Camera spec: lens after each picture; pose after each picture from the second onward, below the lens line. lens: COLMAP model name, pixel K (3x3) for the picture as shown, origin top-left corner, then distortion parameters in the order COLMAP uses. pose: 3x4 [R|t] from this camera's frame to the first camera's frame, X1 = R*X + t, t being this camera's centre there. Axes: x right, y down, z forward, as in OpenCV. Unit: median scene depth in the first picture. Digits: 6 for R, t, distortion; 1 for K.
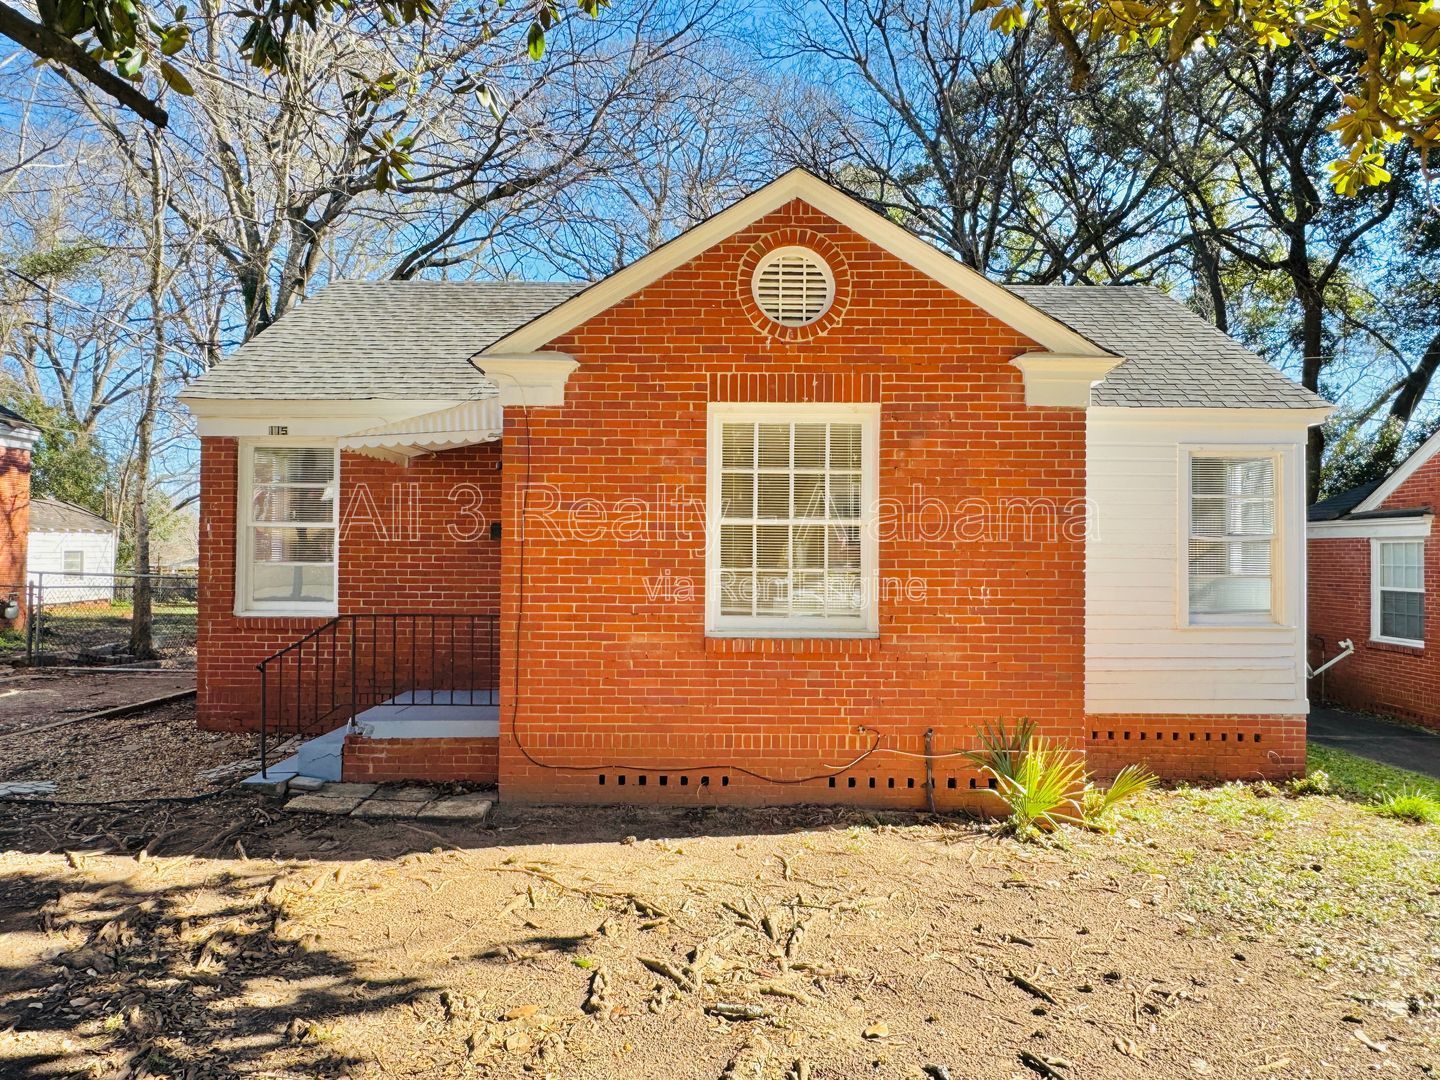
lens RADIAL K [[952.2, 0, 720.8], [0, 952.2, 521.3], [0, 0, 1]] dist [0.058524, 0.000646]
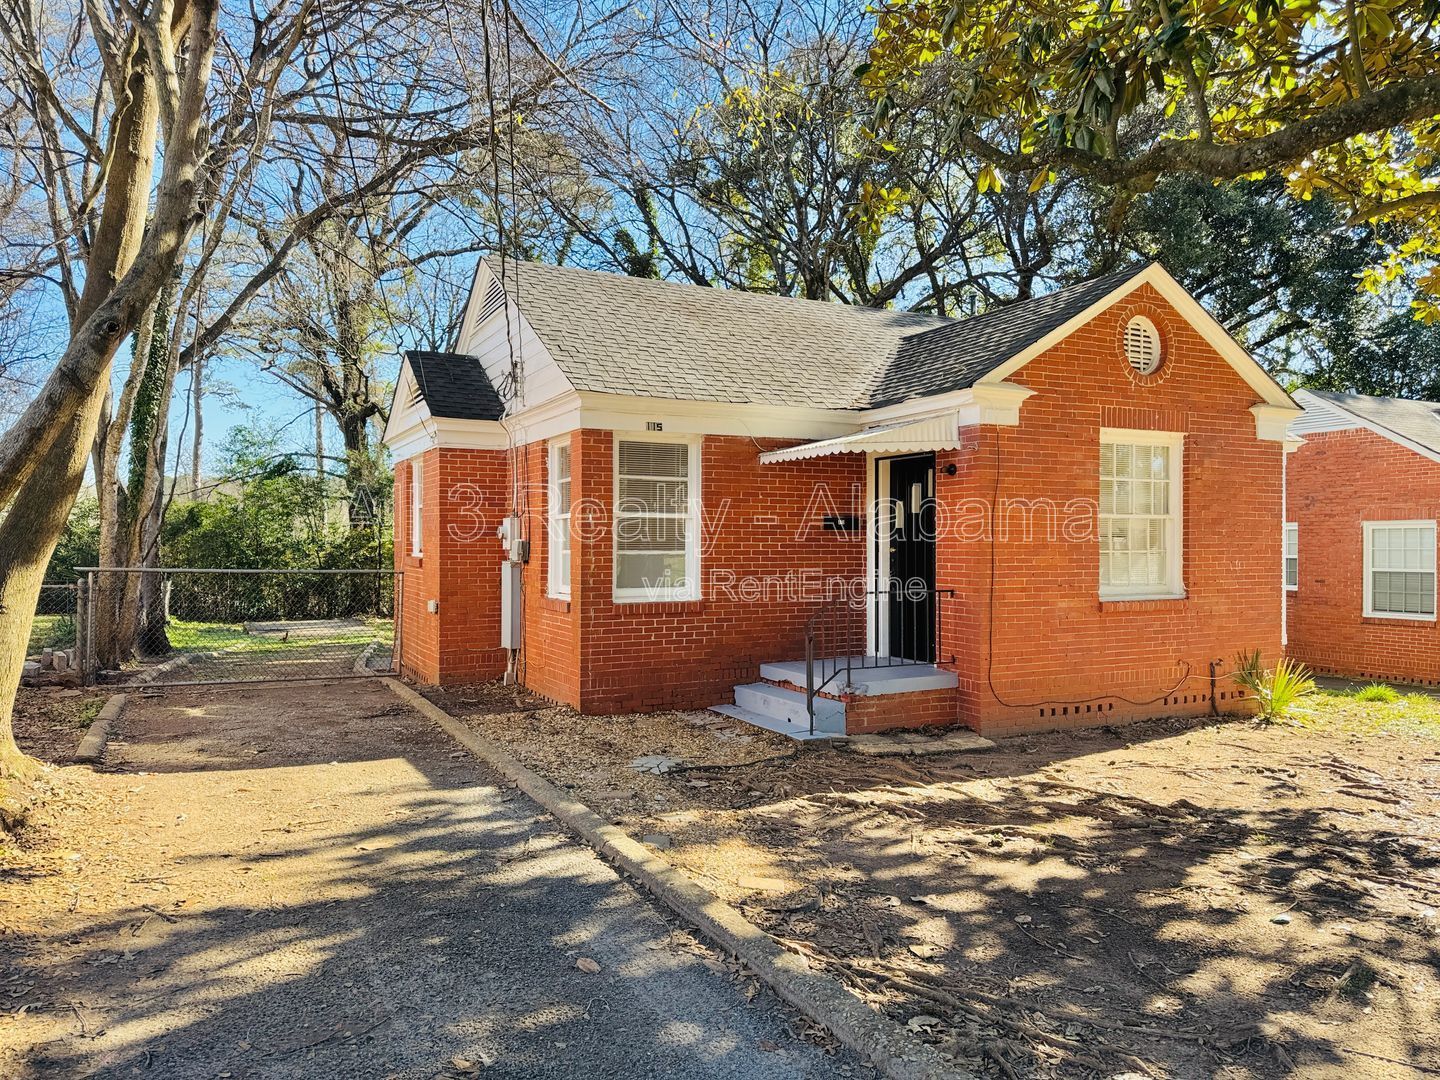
lens RADIAL K [[972.8, 0, 720.0], [0, 972.8, 540.0], [0, 0, 1]] dist [0.099916, -0.000834]
pose [[0.884231, -0.004713, 0.467025, -1.138572], [-0.000544, 0.999938, 0.011122, 0.018873], [-0.467049, -0.010088, 0.884174, 0.014044]]
